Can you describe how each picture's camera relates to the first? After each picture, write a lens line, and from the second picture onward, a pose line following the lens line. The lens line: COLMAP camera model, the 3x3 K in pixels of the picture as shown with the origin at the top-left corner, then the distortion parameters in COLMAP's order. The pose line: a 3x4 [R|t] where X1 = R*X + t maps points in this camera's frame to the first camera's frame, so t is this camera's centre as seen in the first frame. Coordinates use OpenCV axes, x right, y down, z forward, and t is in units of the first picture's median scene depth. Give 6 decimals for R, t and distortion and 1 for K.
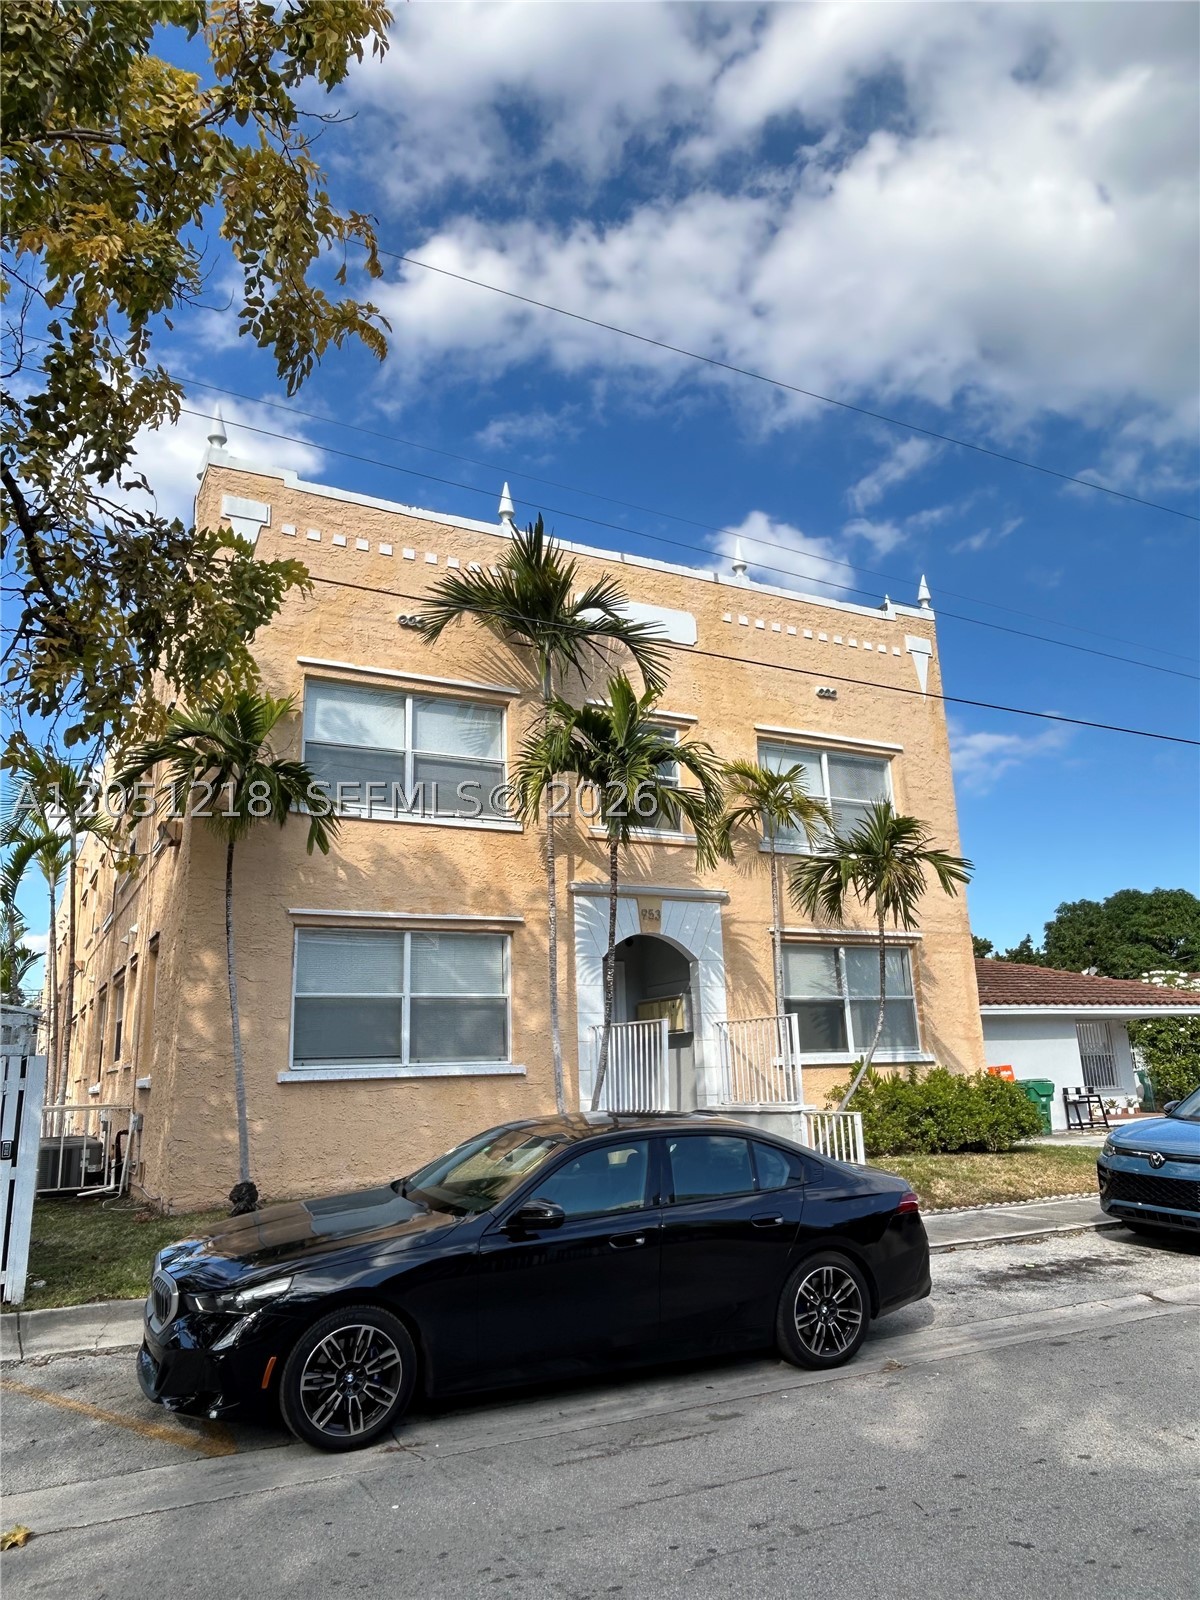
lens RADIAL K [[1090.9, 0, 599.3], [0, 1090.9, 801.4], [0, 0, 1]] dist [-0.000740, 0.000035]
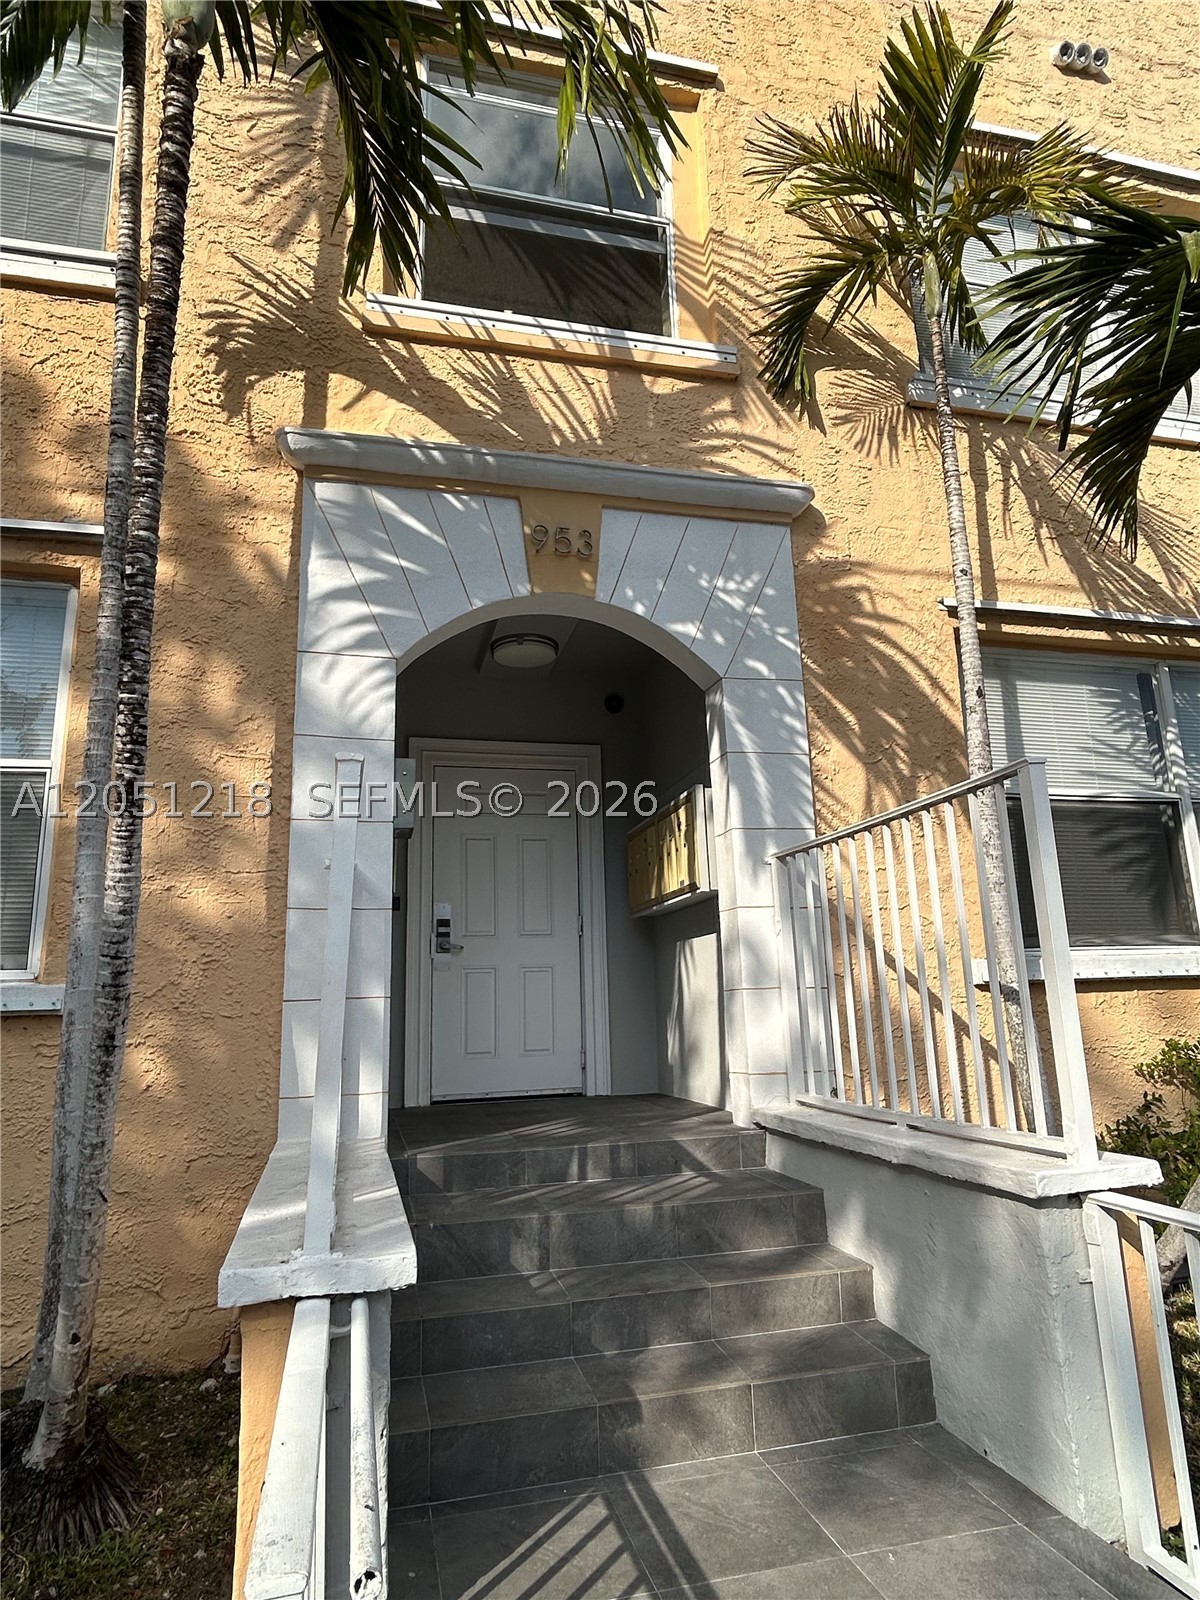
lens RADIAL K [[948.7, 0, 598.6], [0, 948.7, 795.0], [0, 0, 1]] dist [-0.003521, -0.000682]
pose [[0.968253, -0.052165, -0.244470, 0.119119], [0.061334, 0.997665, 0.030036, 0.163765], [0.242333, -0.044076, 0.969192, 0.672162]]
